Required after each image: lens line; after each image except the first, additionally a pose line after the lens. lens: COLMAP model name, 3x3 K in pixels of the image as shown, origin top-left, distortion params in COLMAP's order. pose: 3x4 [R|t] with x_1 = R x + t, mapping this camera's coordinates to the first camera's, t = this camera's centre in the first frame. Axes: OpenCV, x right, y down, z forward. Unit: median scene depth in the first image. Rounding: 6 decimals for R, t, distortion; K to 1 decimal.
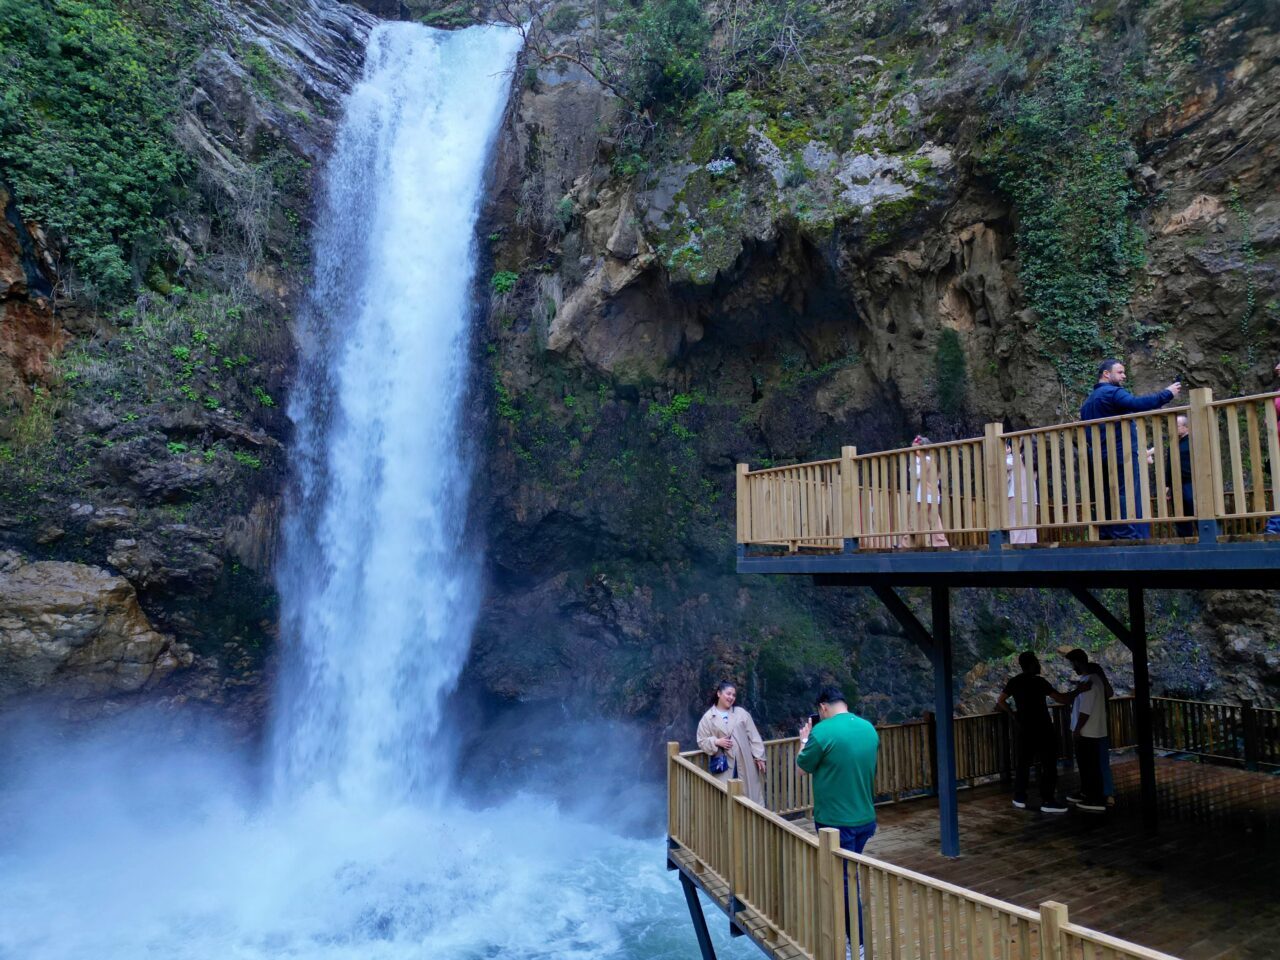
lens RADIAL K [[894.4, 0, 637.9], [0, 894.4, 477.2], [0, 0, 1]] dist [0.098068, -0.096562]
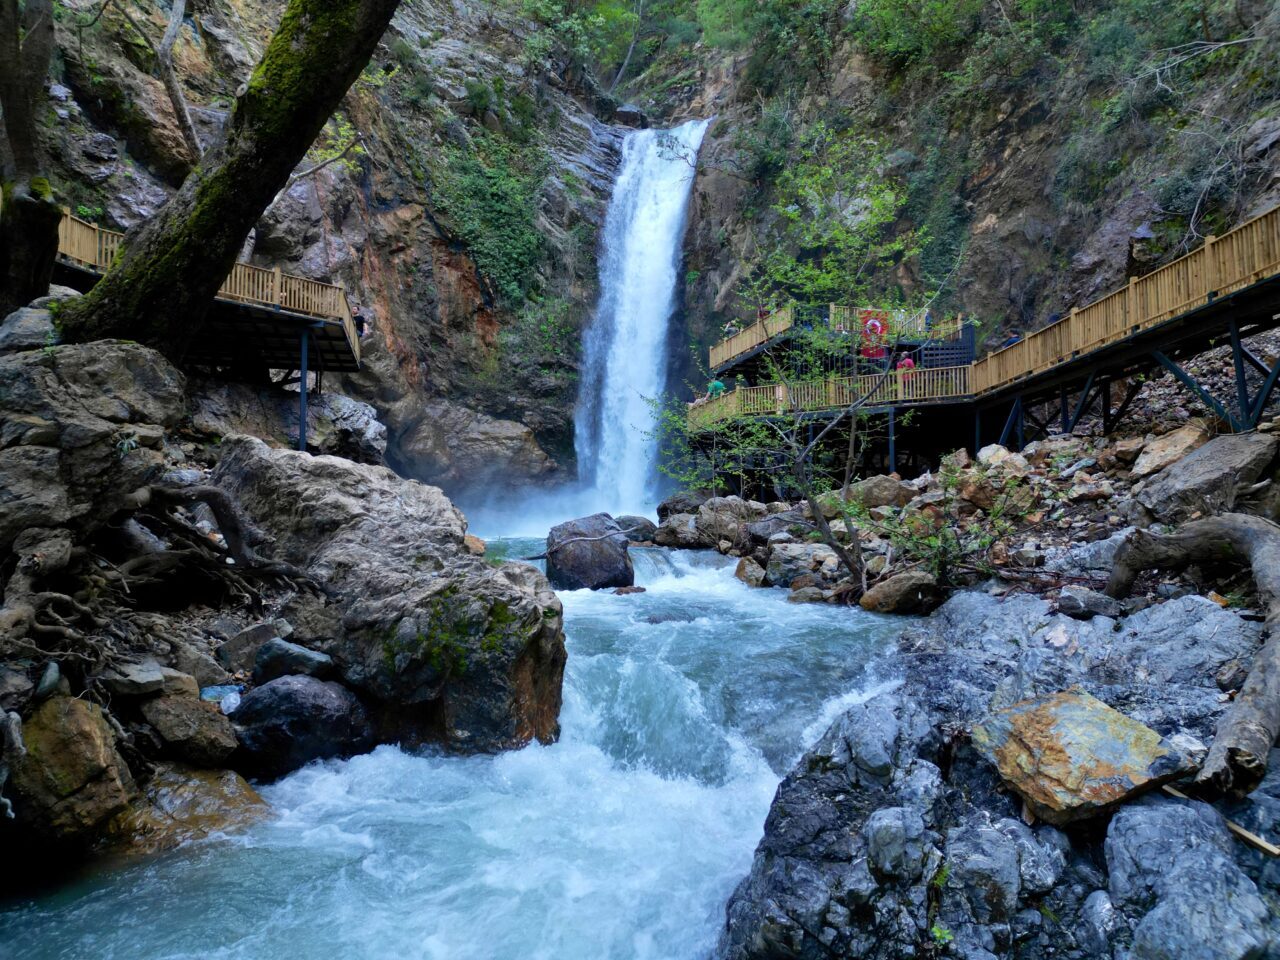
lens RADIAL K [[894.4, 0, 637.9], [0, 894.4, 477.2], [0, 0, 1]] dist [0.098068, -0.096562]
pose [[0.951168, -0.026439, -0.307540, 0.352333], [0.042198, 0.998109, 0.044703, 0.128082], [0.305776, -0.055497, 0.950485, -0.961332]]
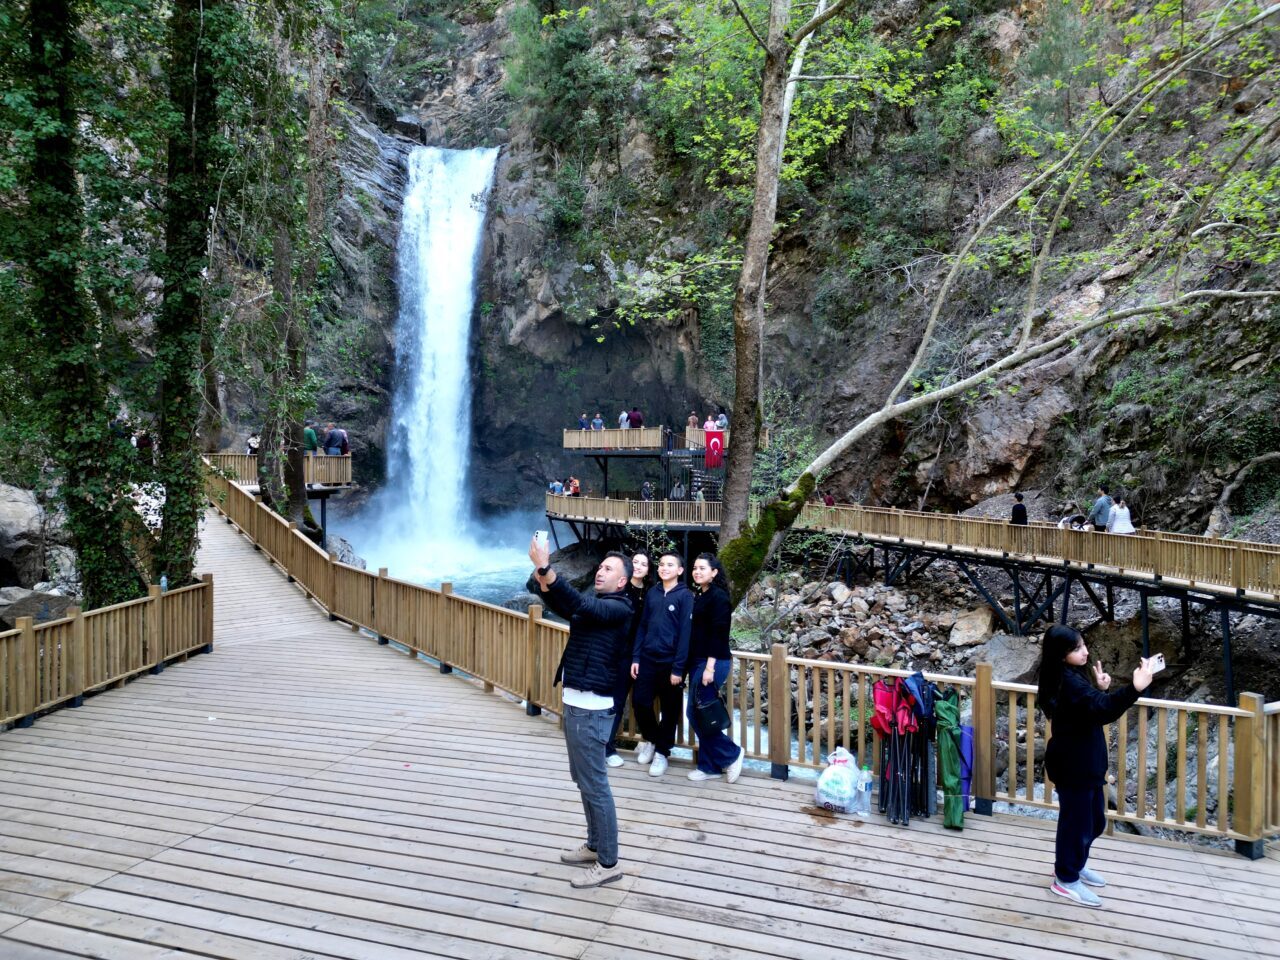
lens RADIAL K [[894.4, 0, 637.9], [0, 894.4, 477.2], [0, 0, 1]] dist [0.098068, -0.096562]
pose [[0.998194, 0.001629, 0.060047, 0.079111], [-0.010041, 0.990092, 0.140060, -0.145107], [-0.059224, -0.140410, 0.988321, -1.223915]]
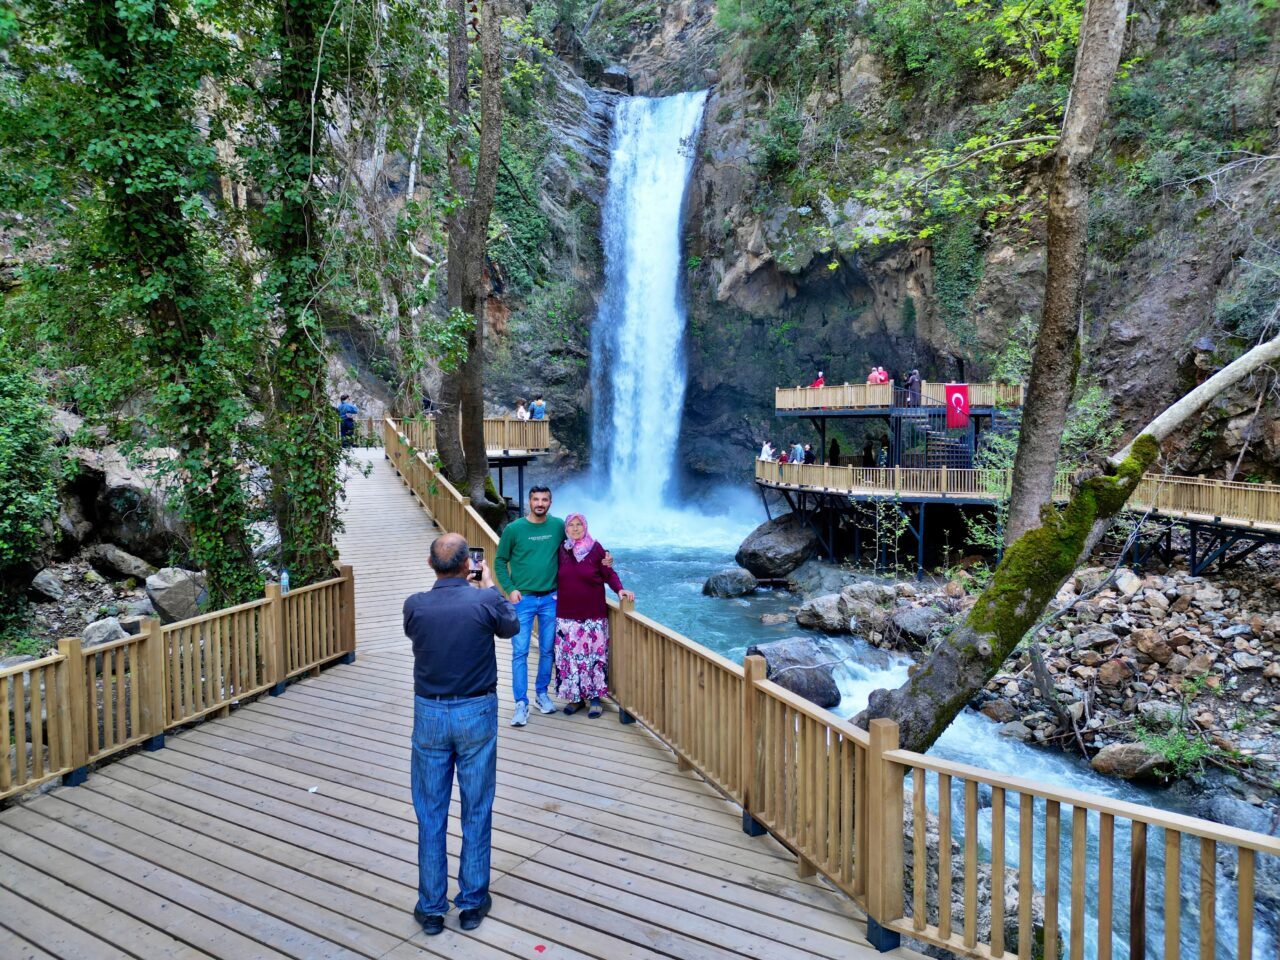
lens RADIAL K [[894.4, 0, 637.9], [0, 894.4, 477.2], [0, 0, 1]] dist [0.098068, -0.096562]
pose [[0.985369, 0.003009, -0.170408, 0.069885], [0.027920, 0.983487, 0.178810, -0.129058], [0.168132, -0.180952, 0.969014, -1.098998]]
